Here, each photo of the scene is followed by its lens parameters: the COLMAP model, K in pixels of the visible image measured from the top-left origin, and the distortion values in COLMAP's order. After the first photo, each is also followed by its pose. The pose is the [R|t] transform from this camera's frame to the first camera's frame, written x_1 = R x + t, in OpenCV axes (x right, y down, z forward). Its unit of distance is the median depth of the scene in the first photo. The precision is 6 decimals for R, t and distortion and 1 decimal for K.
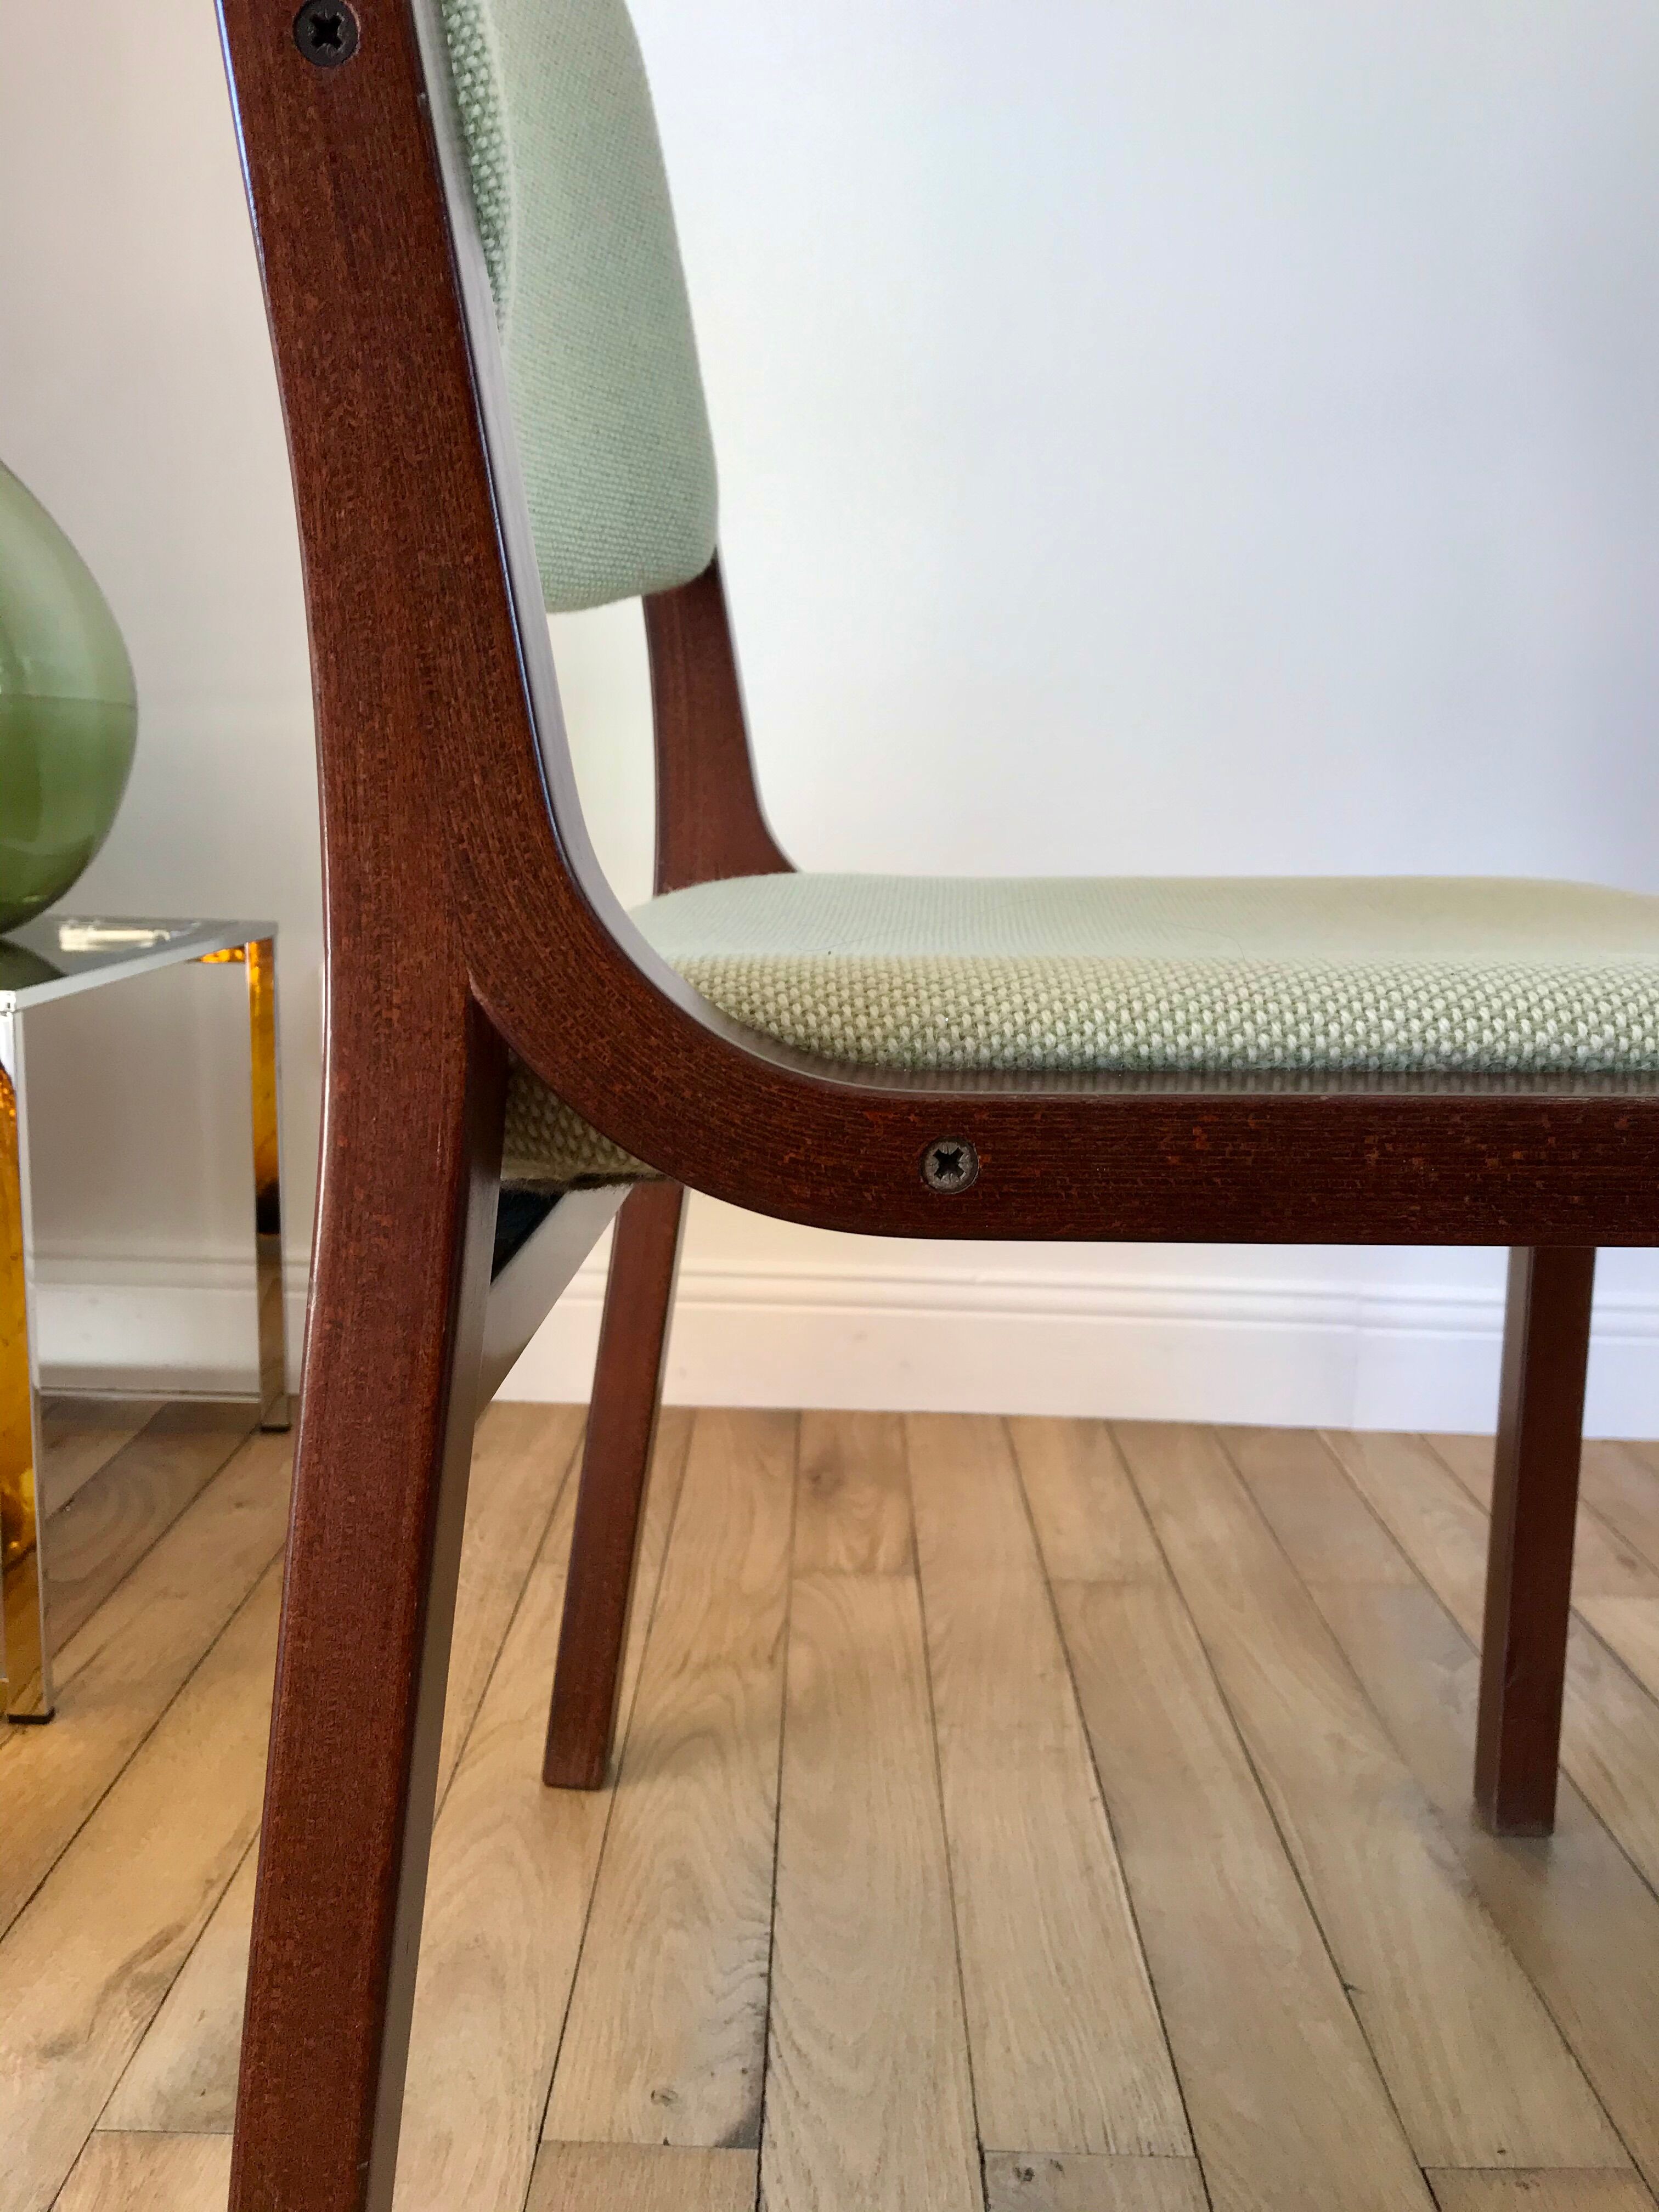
lens RADIAL K [[1785.6, 0, 837.3], [0, 1785.6, 1125.3], [0, 0, 1]] dist [0.032416, -0.018753]
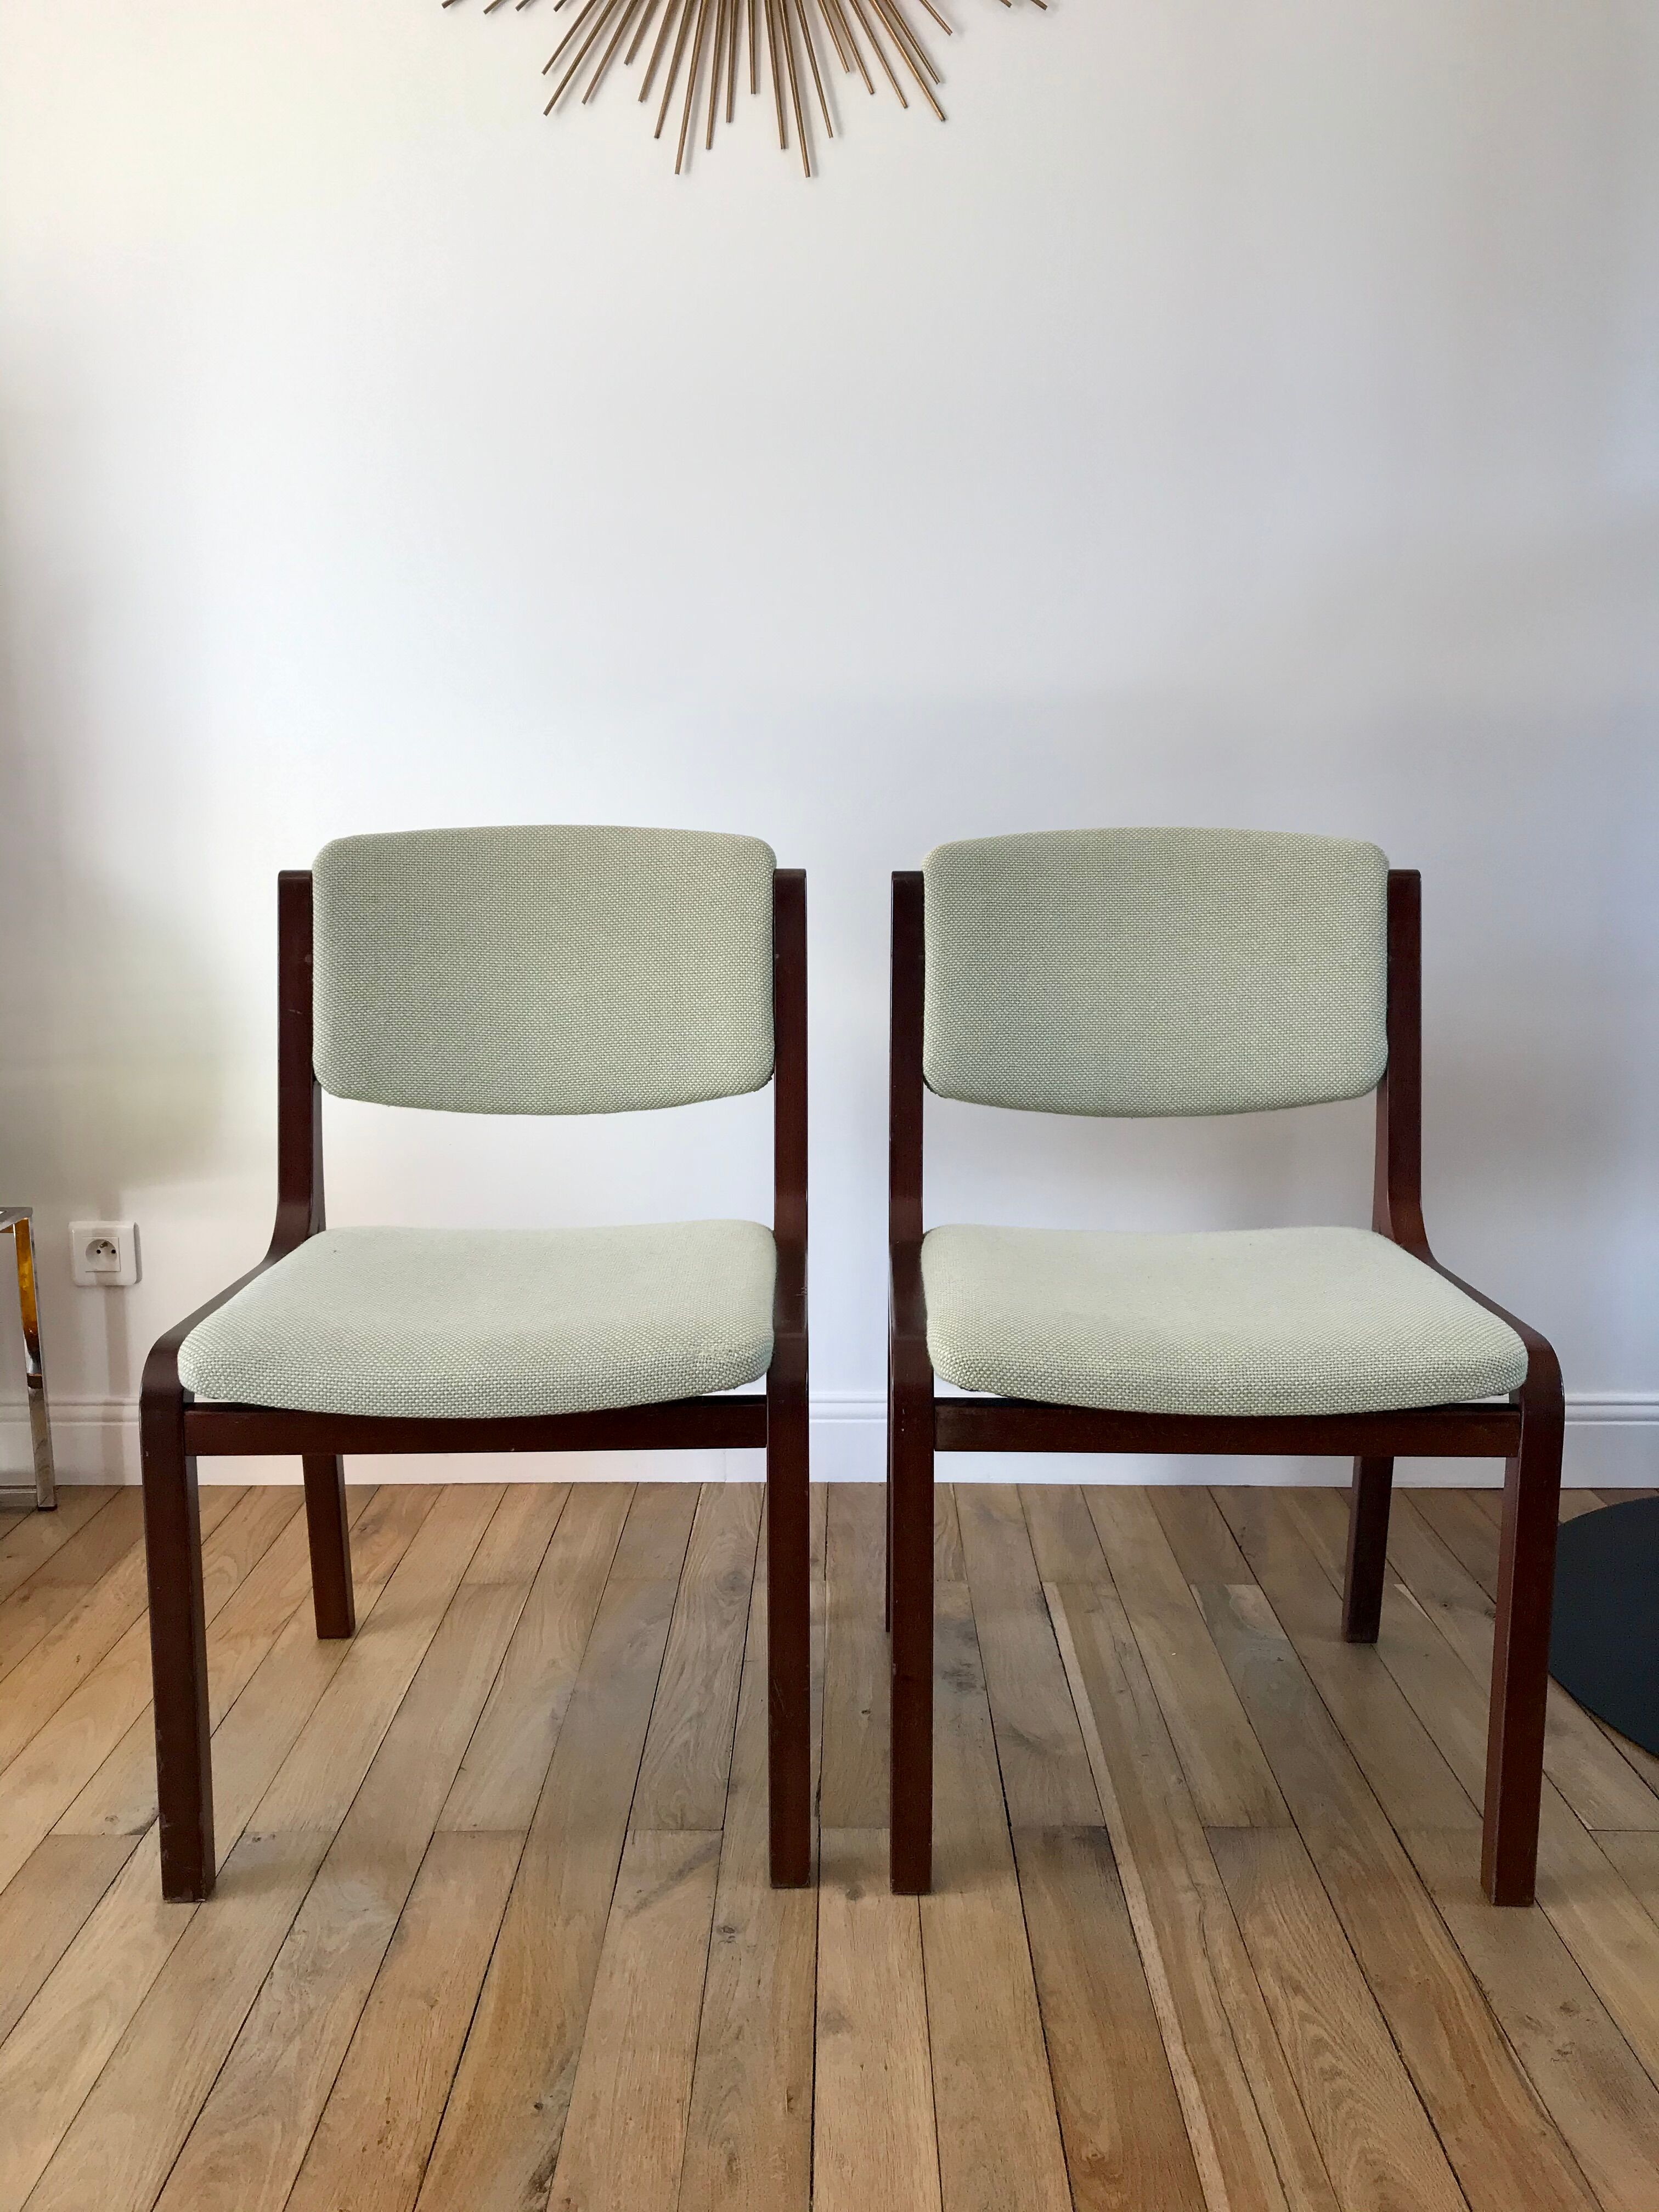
lens RADIAL K [[1785.6, 0, 831.9], [0, 1785.6, 1104.4], [0, 0, 1]] dist [0.032416, -0.018753]
pose [[0.999176, -0.037742, -0.014935, 0.739122], [0.037382, 0.999021, -0.023668, -0.223960], [0.015814, 0.023091, 0.999608, -1.065471]]
